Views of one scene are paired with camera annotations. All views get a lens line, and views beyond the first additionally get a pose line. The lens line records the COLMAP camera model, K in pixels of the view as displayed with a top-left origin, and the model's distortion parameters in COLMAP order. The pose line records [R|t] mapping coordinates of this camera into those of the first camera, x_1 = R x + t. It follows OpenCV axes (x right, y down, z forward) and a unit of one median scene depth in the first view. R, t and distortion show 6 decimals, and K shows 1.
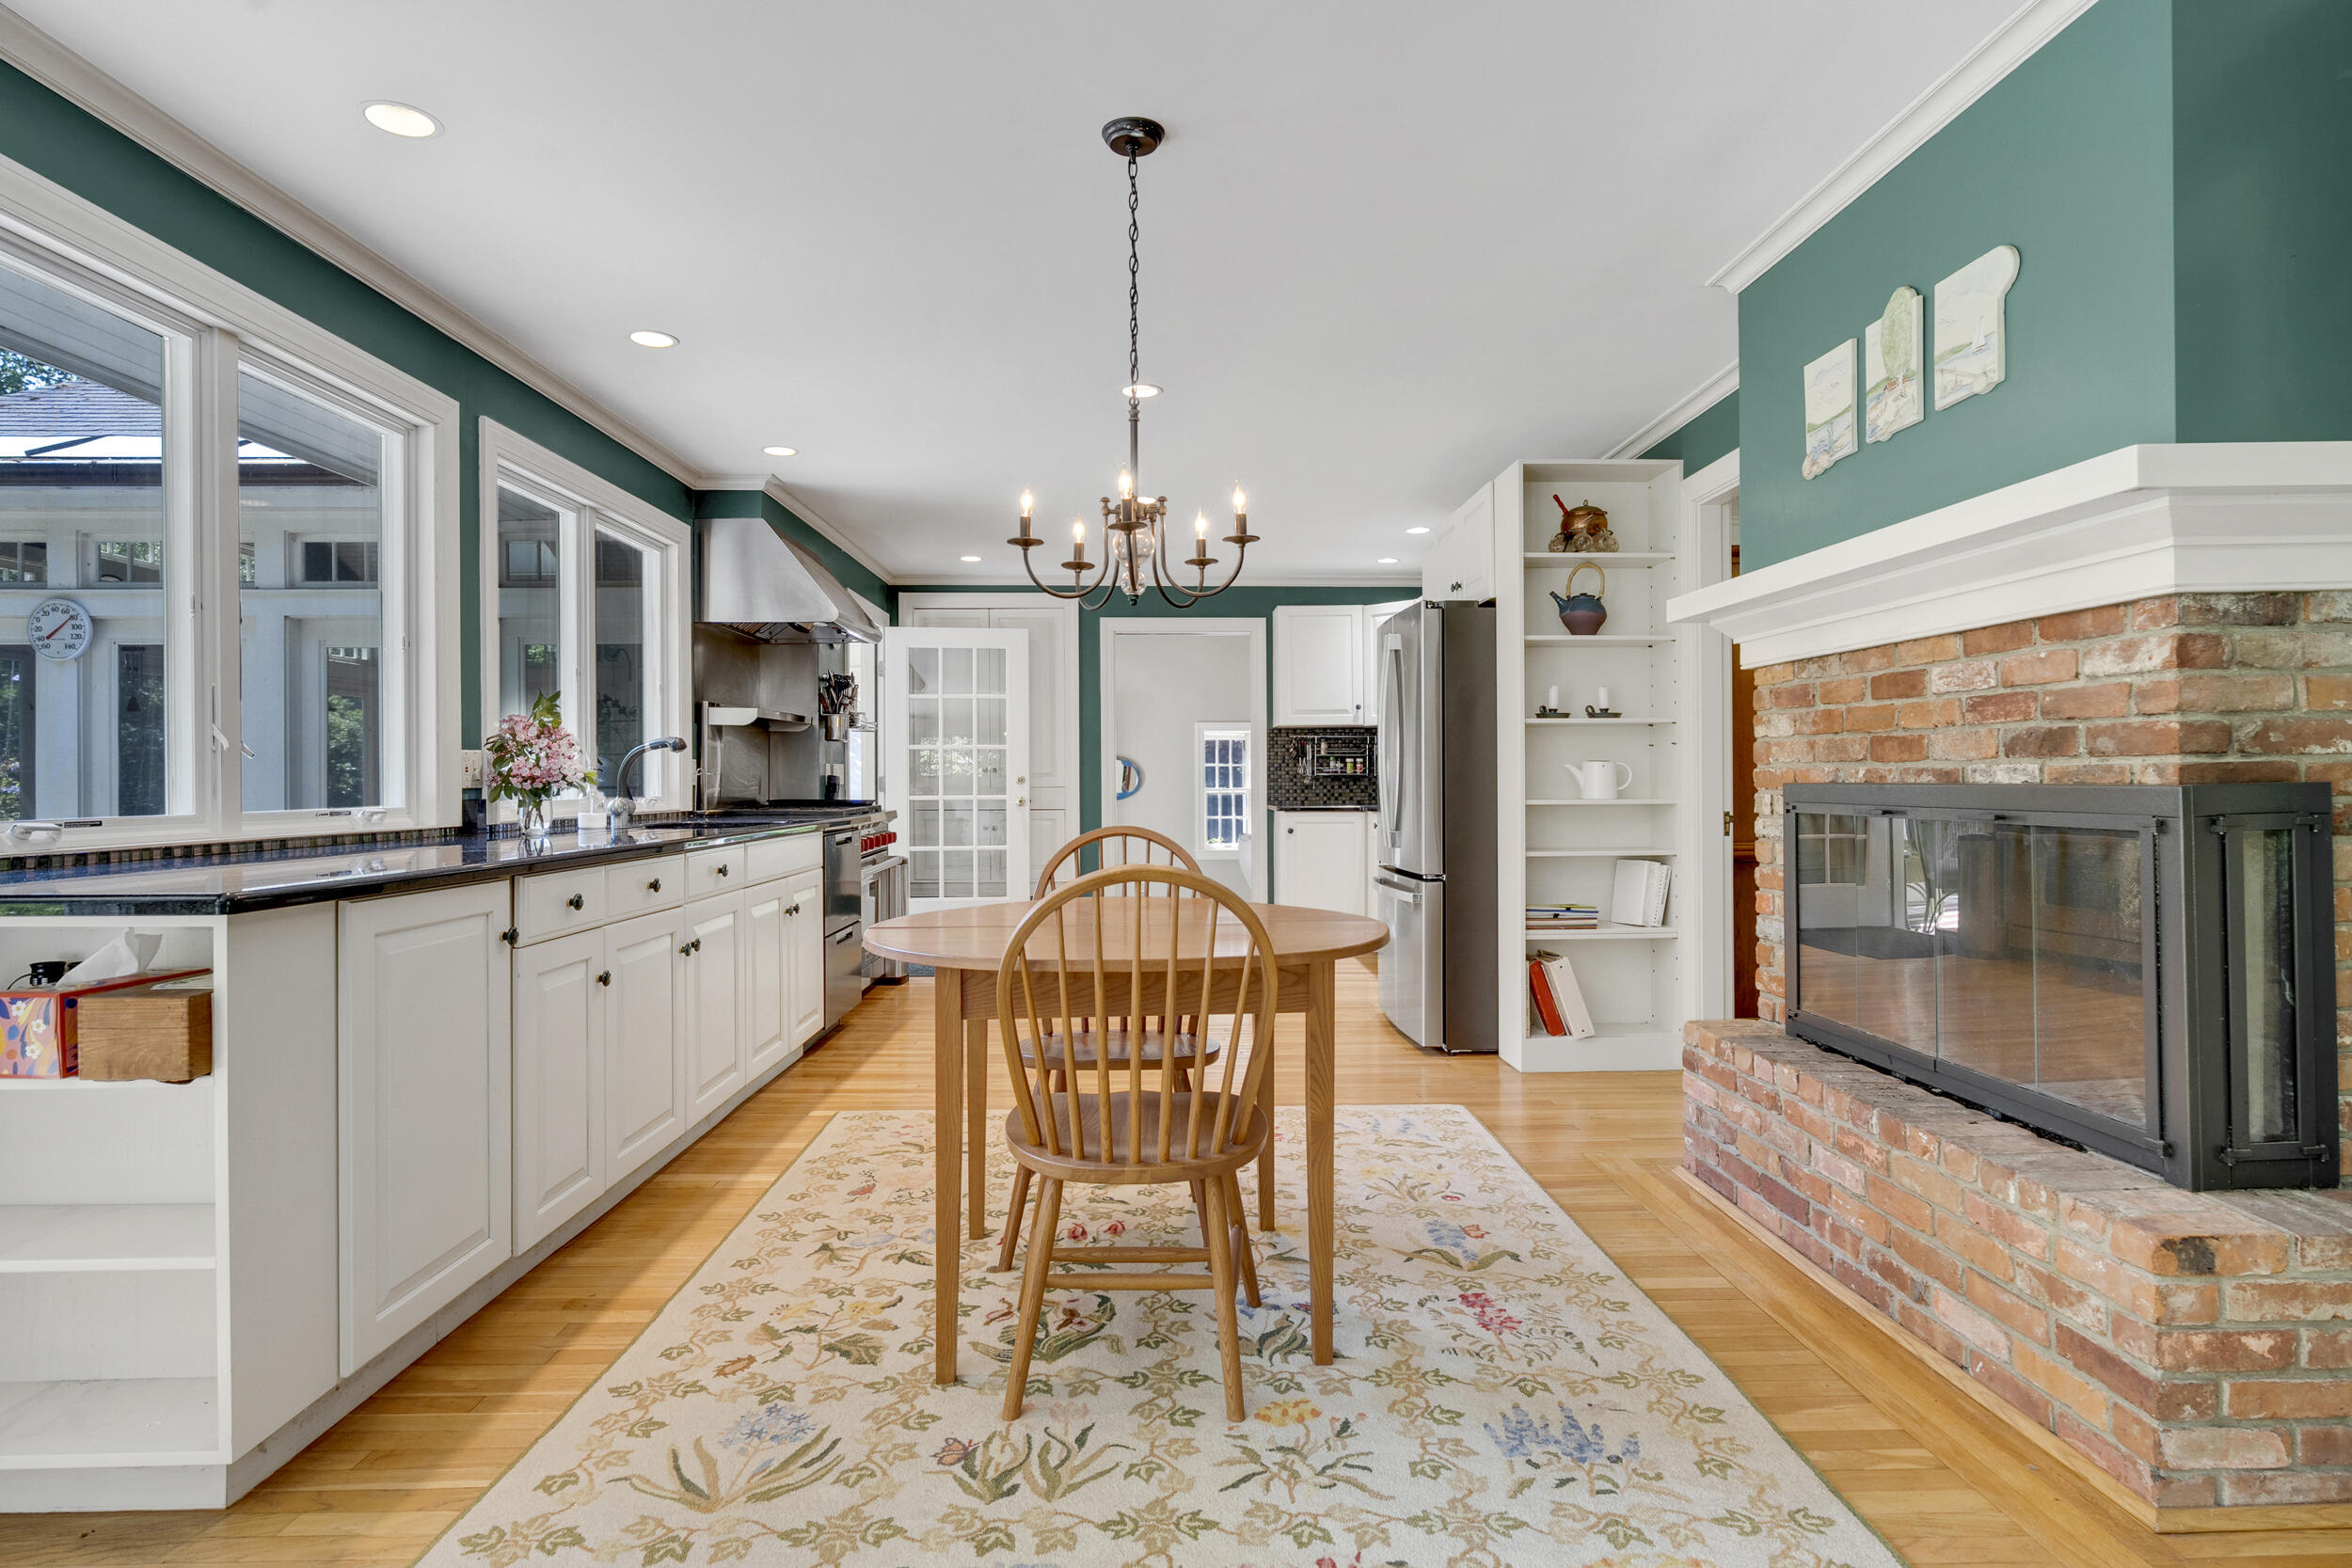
lens RADIAL K [[1220.8, 0, 1184.7], [0, 1220.8, 778.9], [0, 0, 1]] dist [-0.005638, 0.000830]
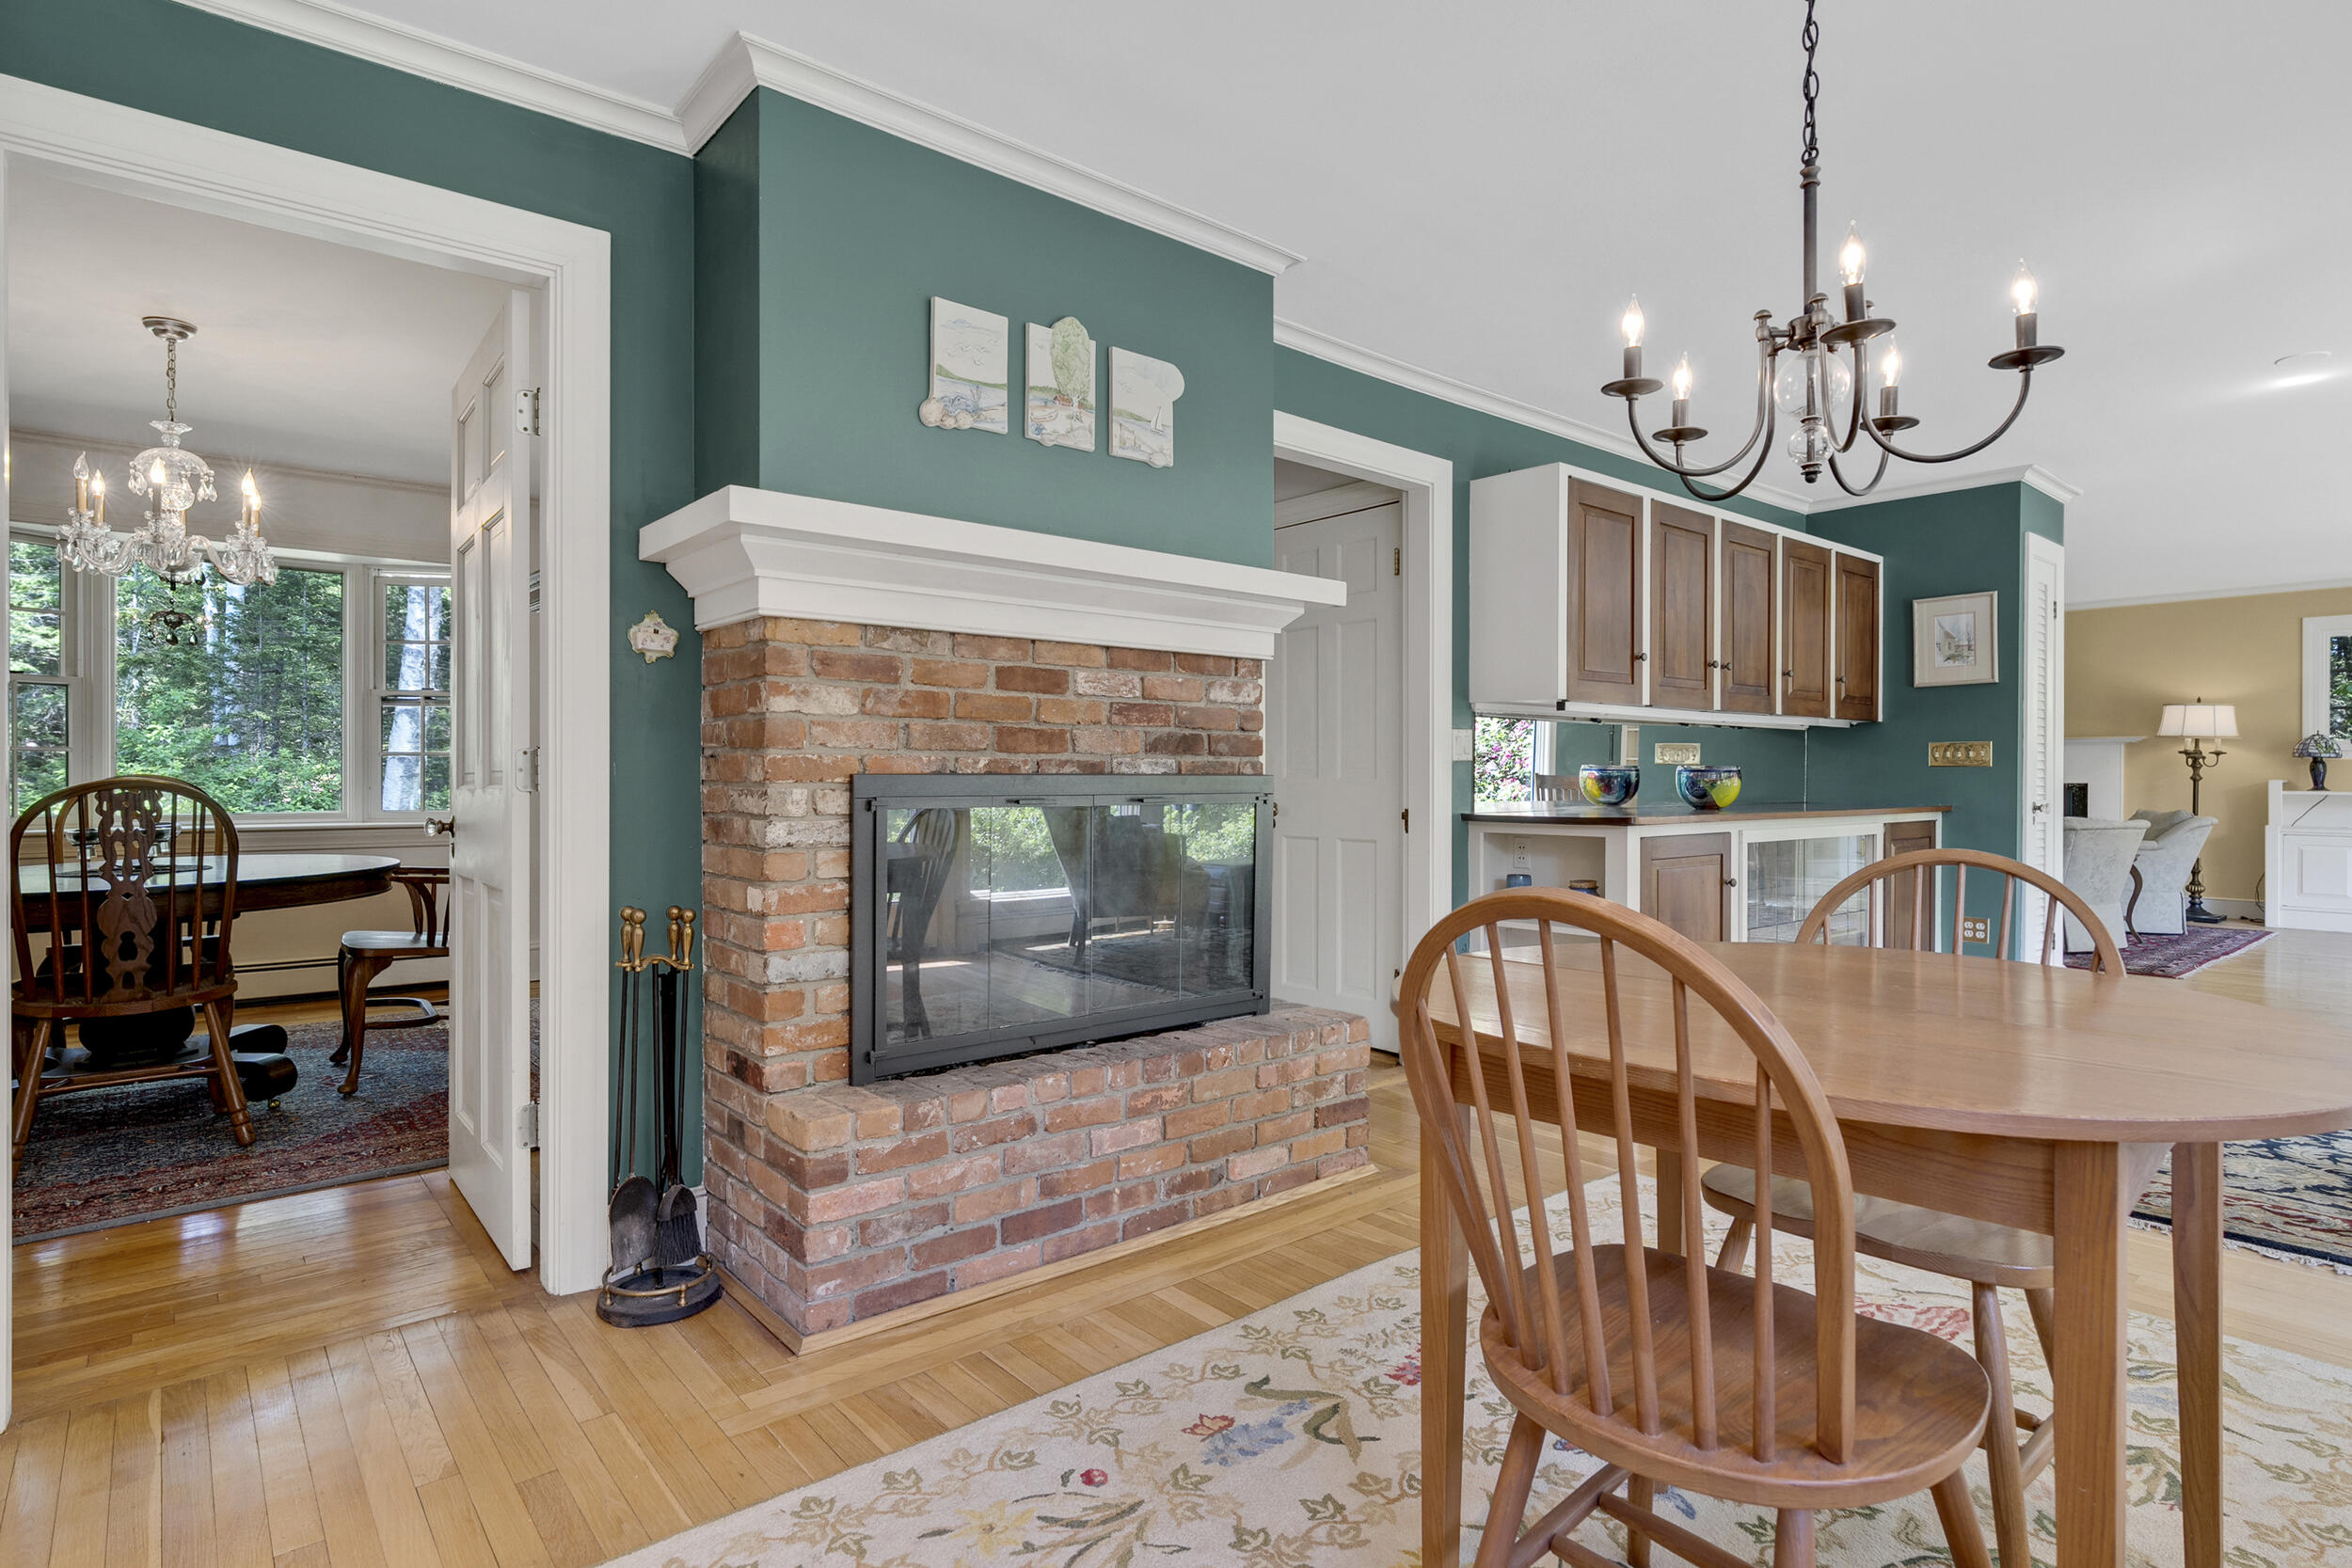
lens RADIAL K [[1220.8, 0, 1167.2], [0, 1220.8, 775.1], [0, 0, 1]] dist [-0.005638, 0.000830]
pose [[-0.616847, 0.001005, 0.787082, -0.315746], [-0.000206, 0.999999, -0.001438, 0.006286], [-0.787083, -0.001050, -0.616846, 1.583203]]
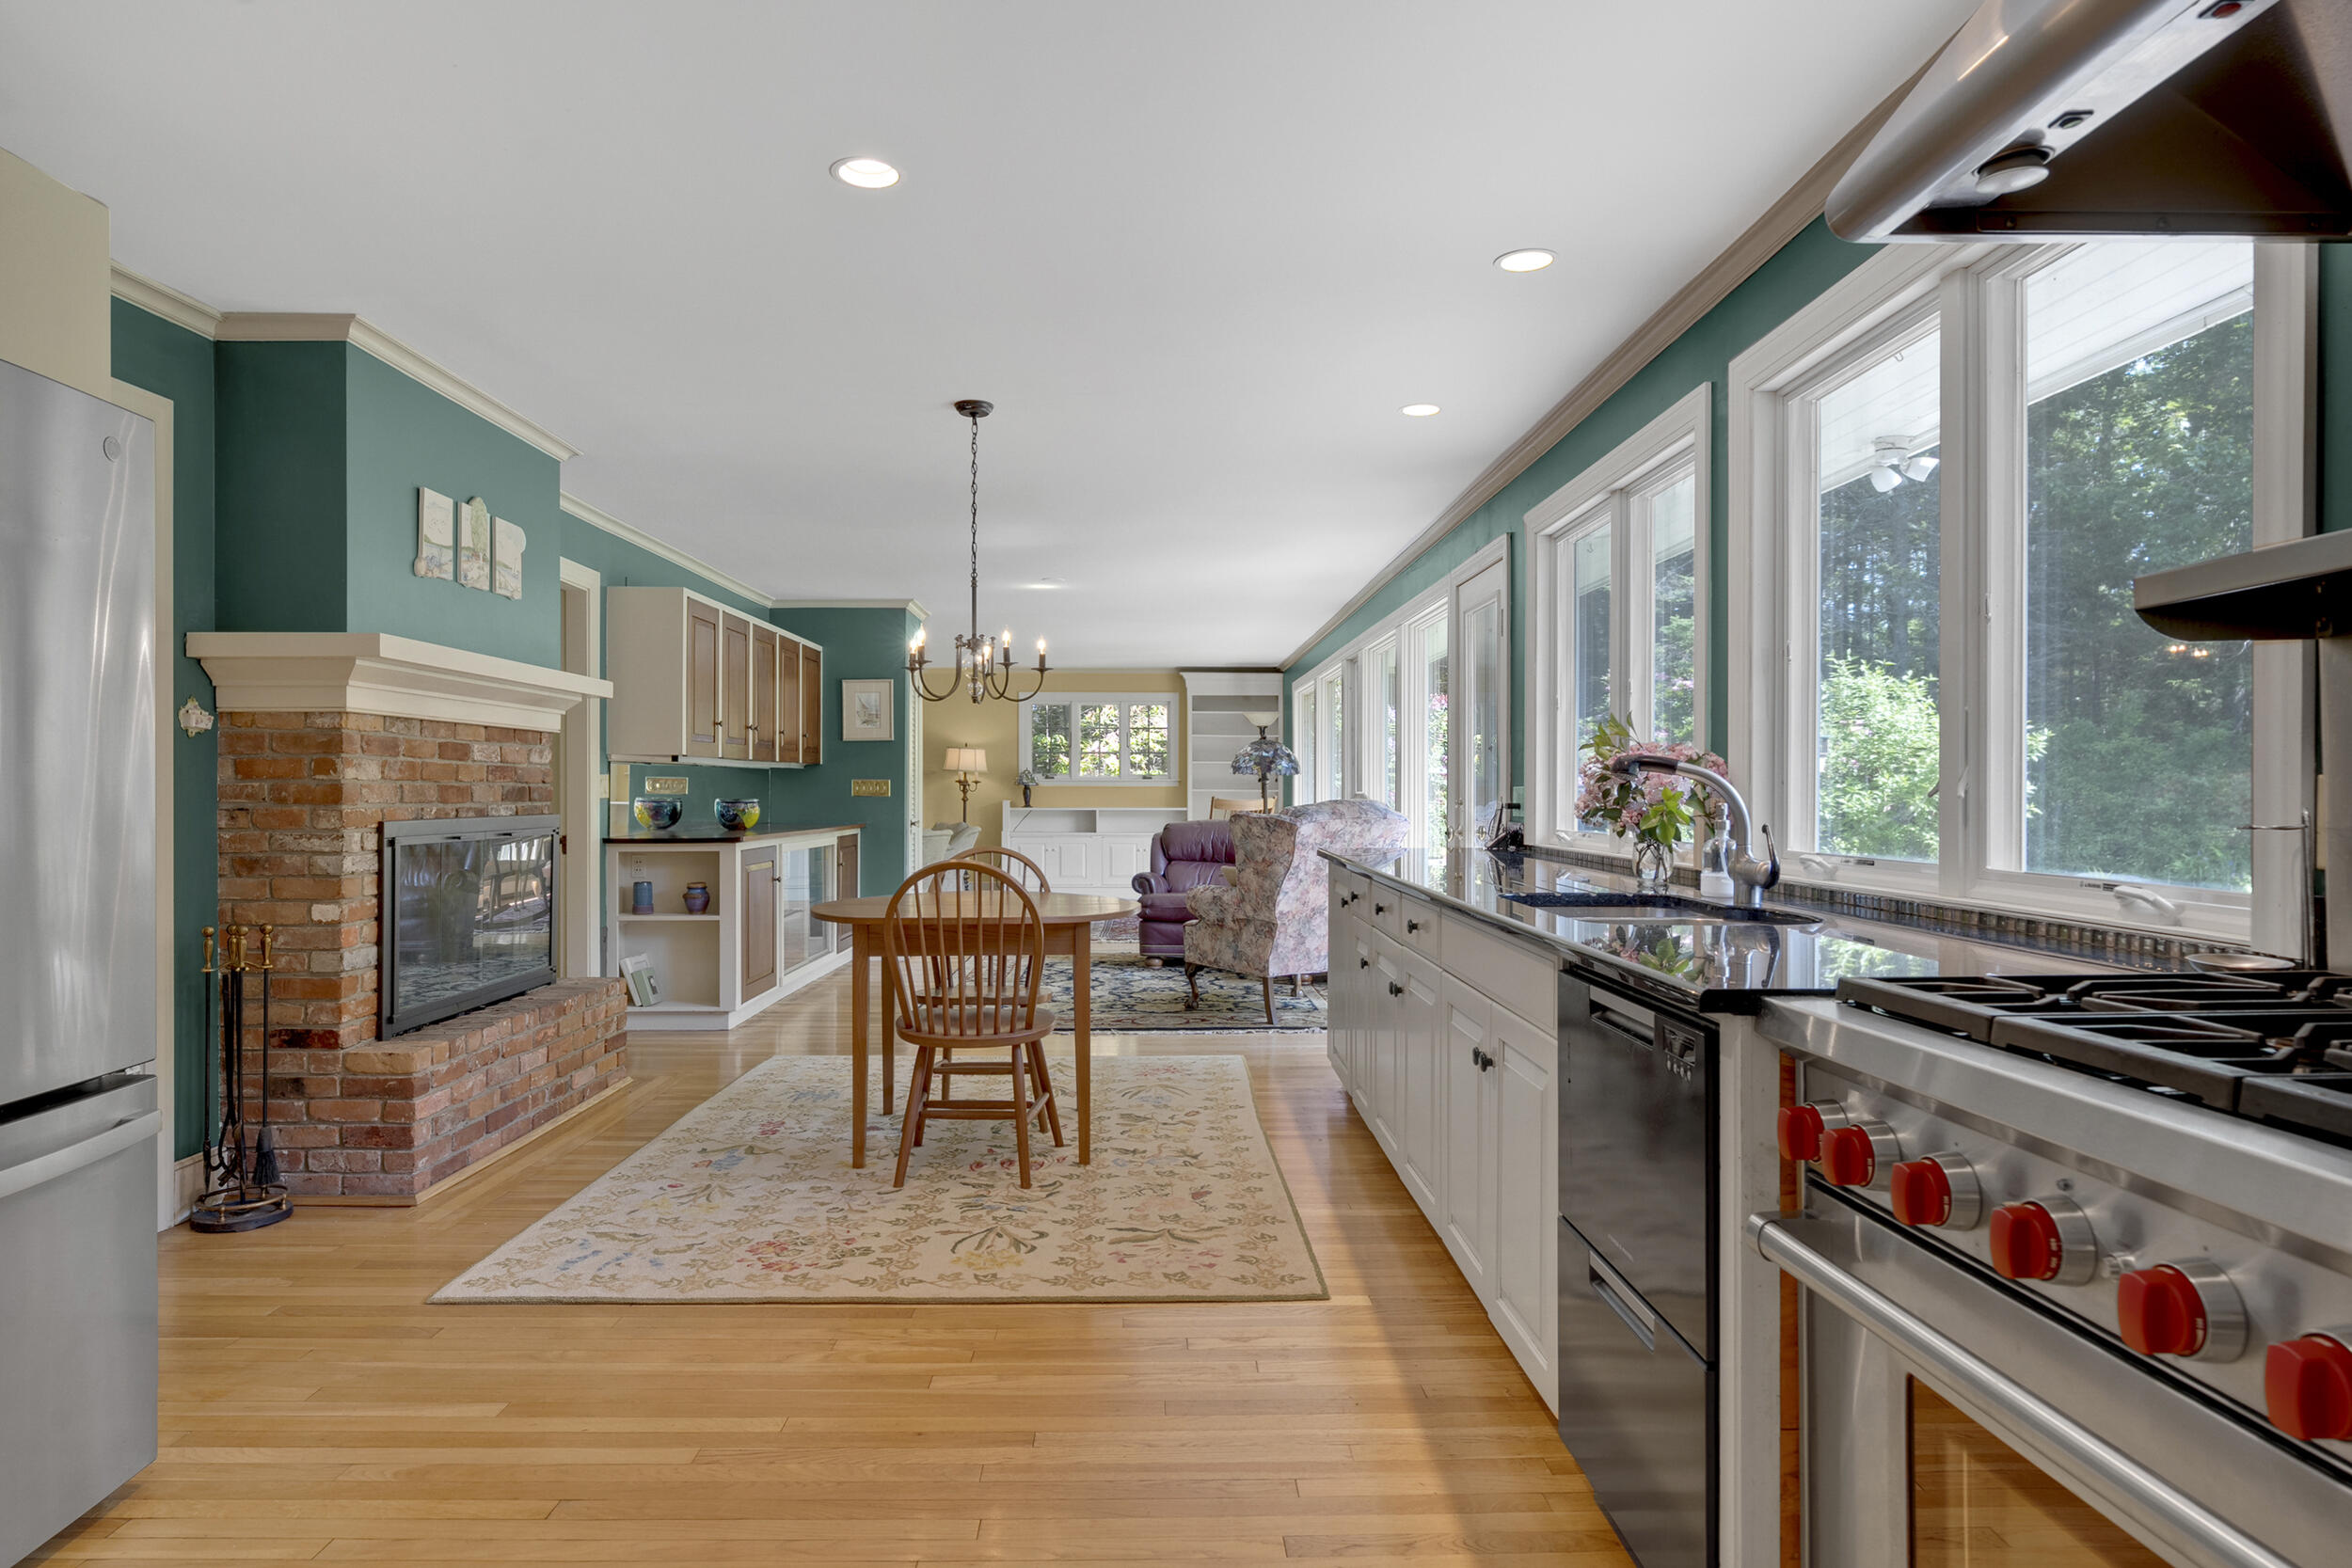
lens RADIAL K [[1379.9, 0, 1160.1], [0, 1379.9, 781.9], [0, 0, 1]] dist [-0.004824, -0.000008]
pose [[-0.999794, 0.004049, 0.019909, -0.307561], [0.003951, 0.999980, -0.004996, -0.028588], [-0.019929, -0.004916, -0.999789, 2.699080]]
